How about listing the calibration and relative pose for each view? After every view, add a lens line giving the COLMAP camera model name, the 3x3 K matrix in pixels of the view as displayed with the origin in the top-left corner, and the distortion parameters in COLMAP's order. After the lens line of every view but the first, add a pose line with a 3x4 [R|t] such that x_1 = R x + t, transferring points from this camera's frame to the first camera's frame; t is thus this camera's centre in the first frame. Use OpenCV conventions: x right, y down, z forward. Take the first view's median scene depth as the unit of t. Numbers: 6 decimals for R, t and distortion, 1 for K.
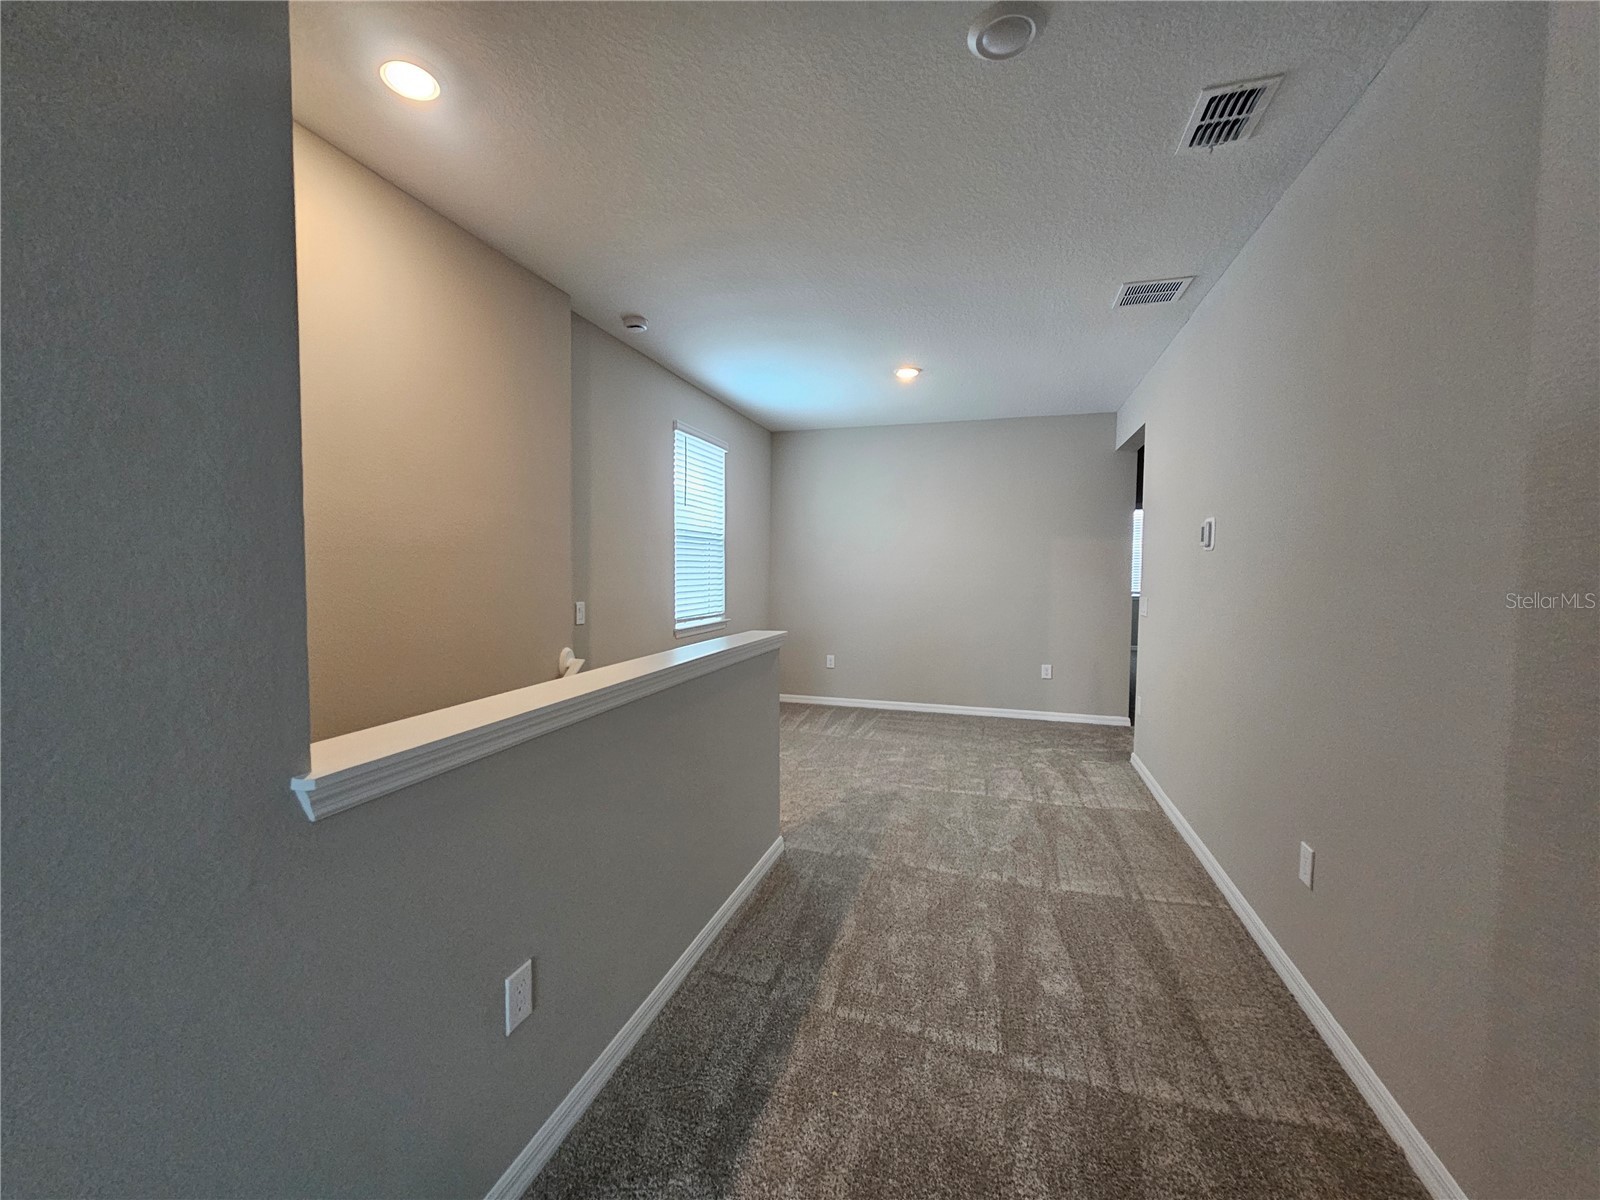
lens RADIAL K [[669.1, 0, 793.4], [0, 669.1, 602.5], [0, 0, 1]] dist [-0.002208, -0.000870]
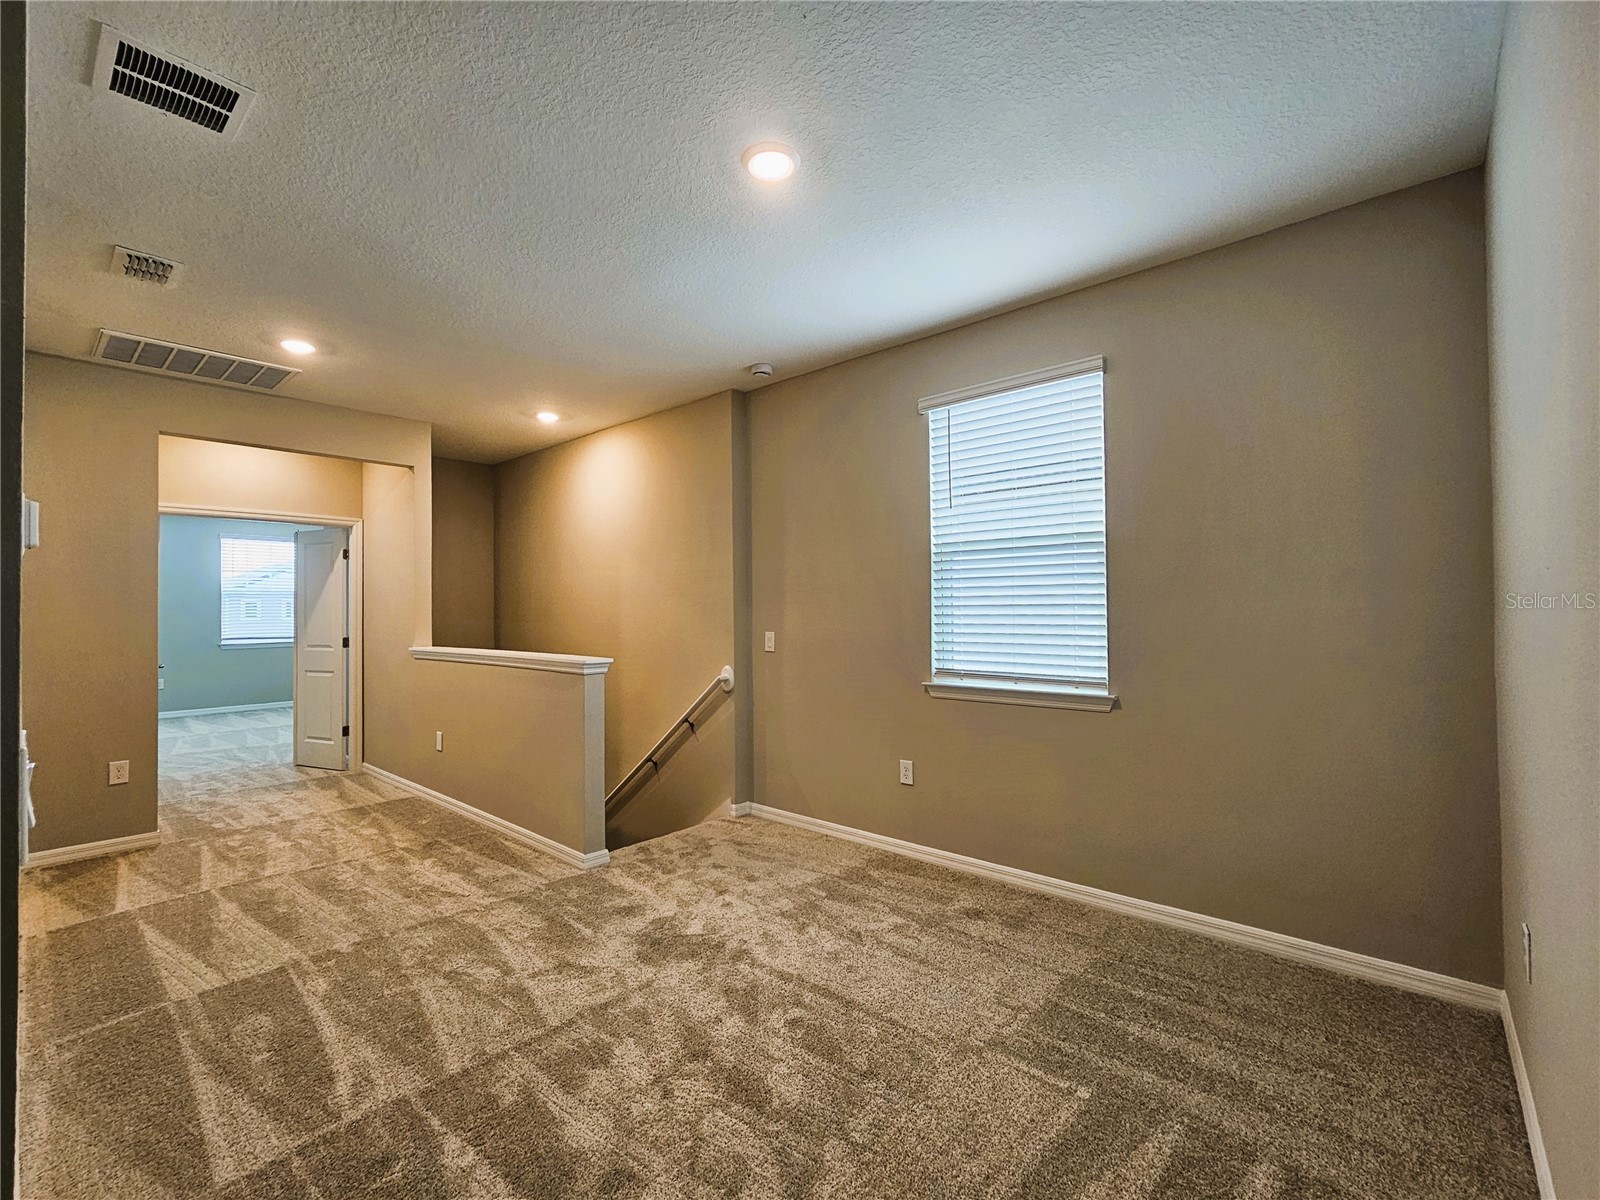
lens RADIAL K [[718.5, 0, 800.0], [0, 718.5, 600.0], [0, 0, 1]] dist [-0.001452, -0.000314]
pose [[-0.397531, -0.016677, -0.917437, 0.586381], [-0.042417, 0.999100, 0.000217, -0.043936], [0.916608, 0.039001, -0.397881, 1.172169]]
